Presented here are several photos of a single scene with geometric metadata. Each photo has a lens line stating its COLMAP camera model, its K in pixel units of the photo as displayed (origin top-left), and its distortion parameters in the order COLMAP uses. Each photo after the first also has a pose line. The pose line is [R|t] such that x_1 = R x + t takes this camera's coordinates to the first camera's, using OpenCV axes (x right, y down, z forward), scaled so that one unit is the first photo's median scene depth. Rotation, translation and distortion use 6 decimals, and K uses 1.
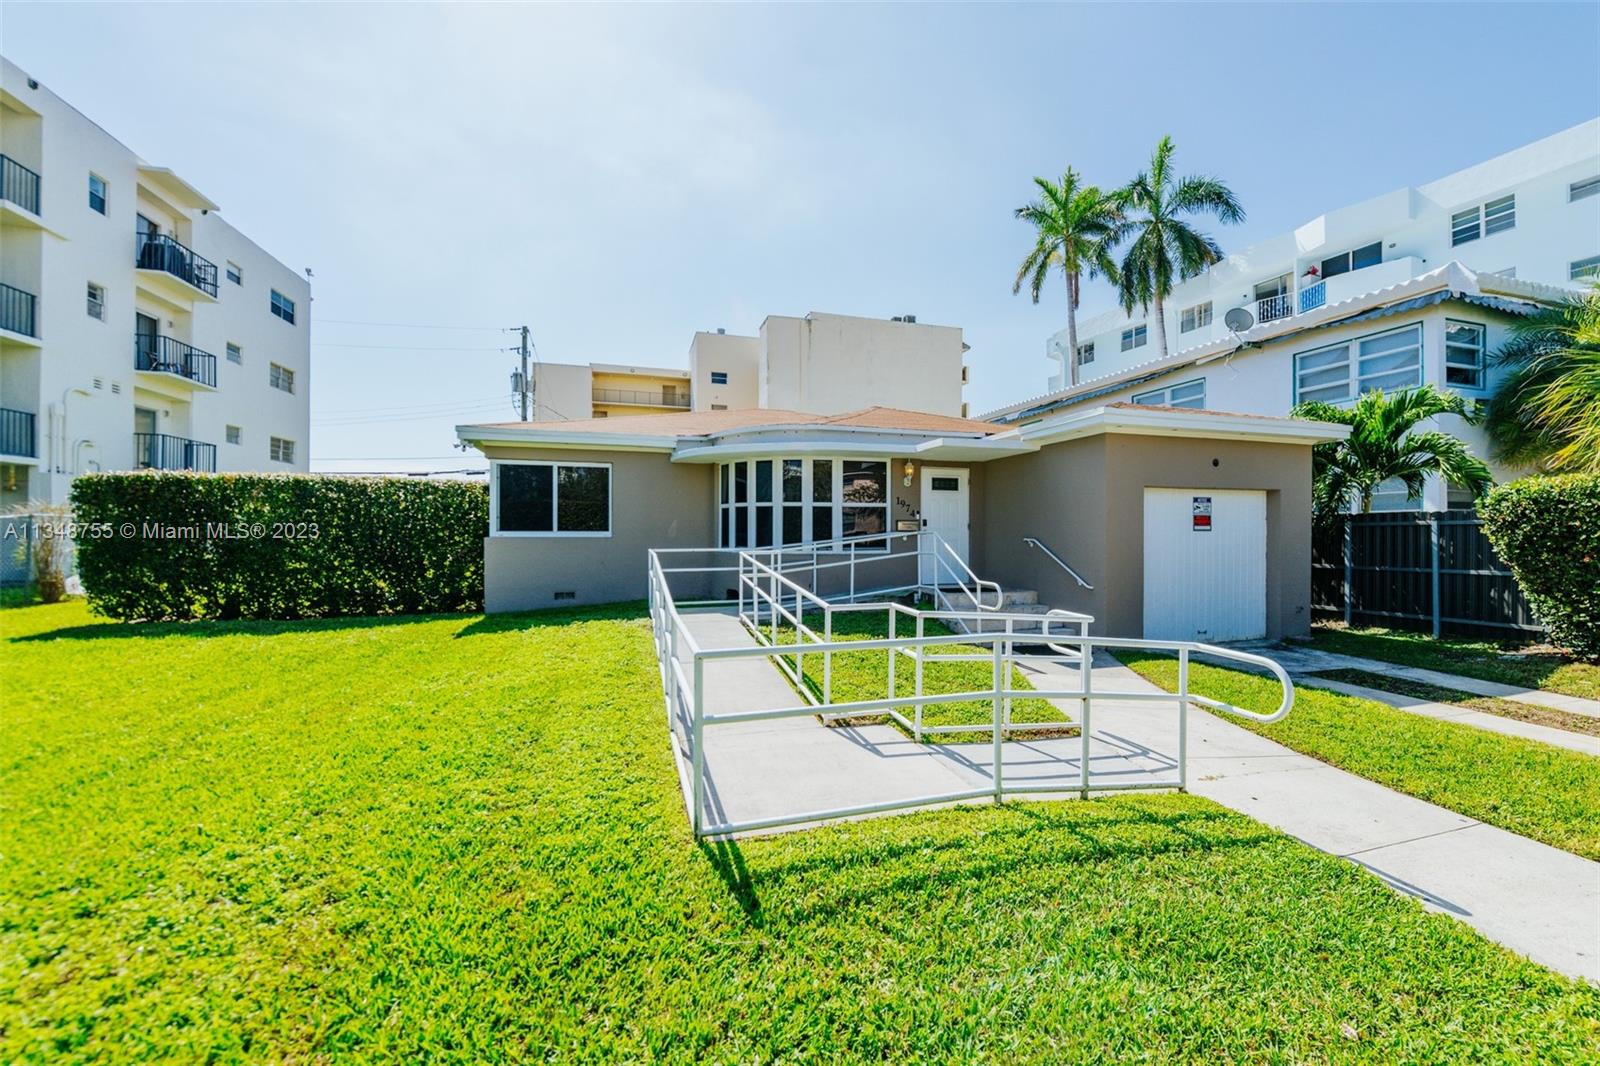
lens RADIAL K [[615.8, 0, 822.3], [0, 615.8, 537.9], [0, 0, 1]] dist [-0.001532, -0.001662]
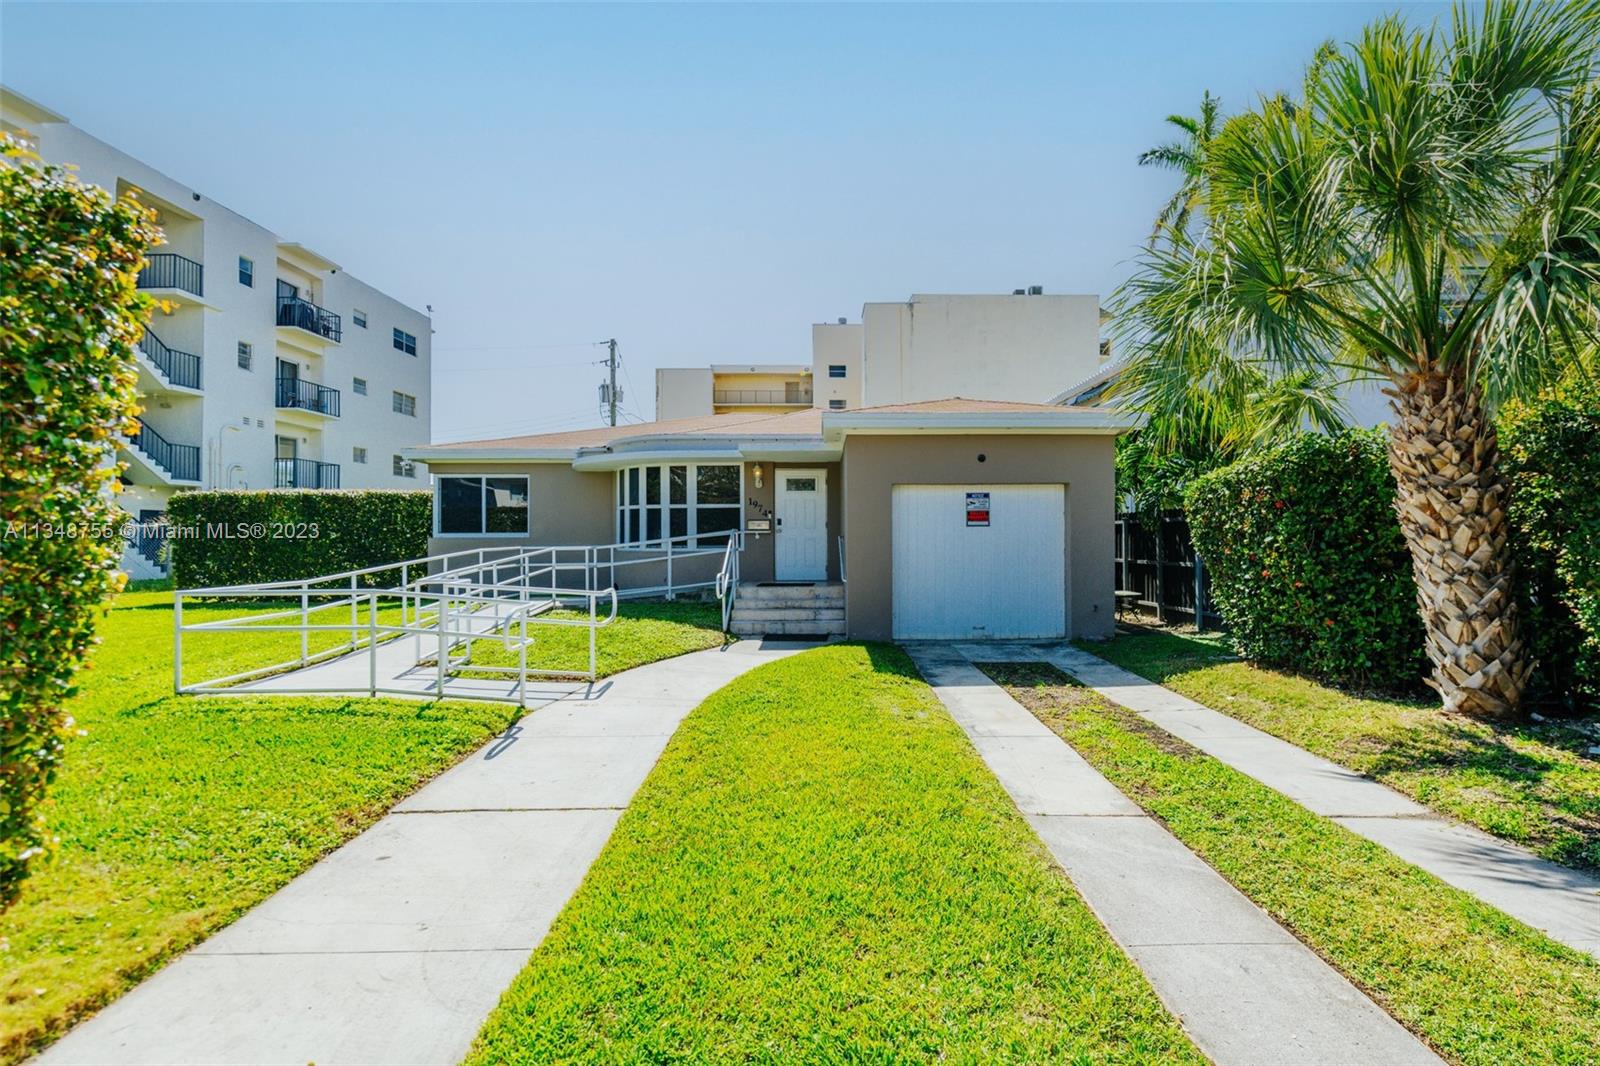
lens RADIAL K [[699.8, 0, 836.0], [0, 699.8, 534.5], [0, 0, 1]] dist [0.004172, -0.002620]
pose [[0.966016, -0.007443, -0.258375, 0.542231], [0.003989, 0.999896, -0.013892, 0.012913], [0.258452, 0.012389, 0.965945, -0.122460]]
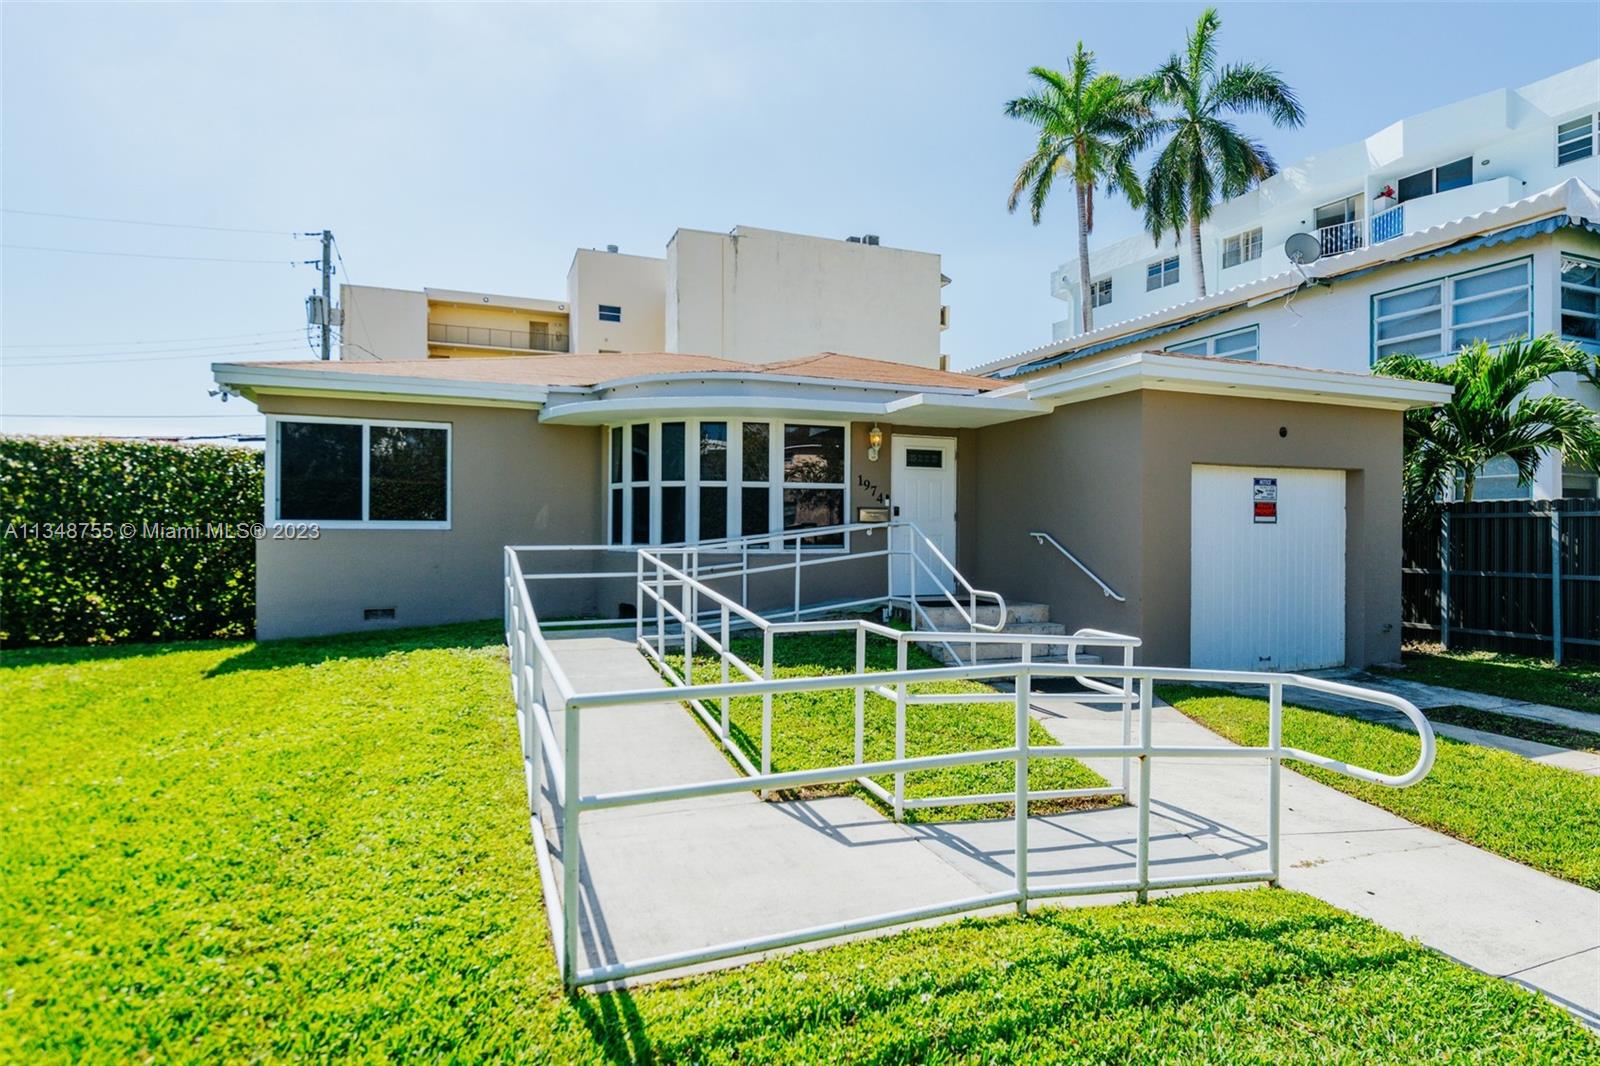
lens RADIAL K [[830.8, 0, 820.1], [0, 830.8, 531.2], [0, 0, 1]] dist [0.007655, -0.002222]
pose [[0.996576, 0.003741, 0.082596, -0.004155], [-0.003334, 0.999982, -0.005069, 0.004061], [-0.082614, 0.004776, 0.996570, 0.028590]]
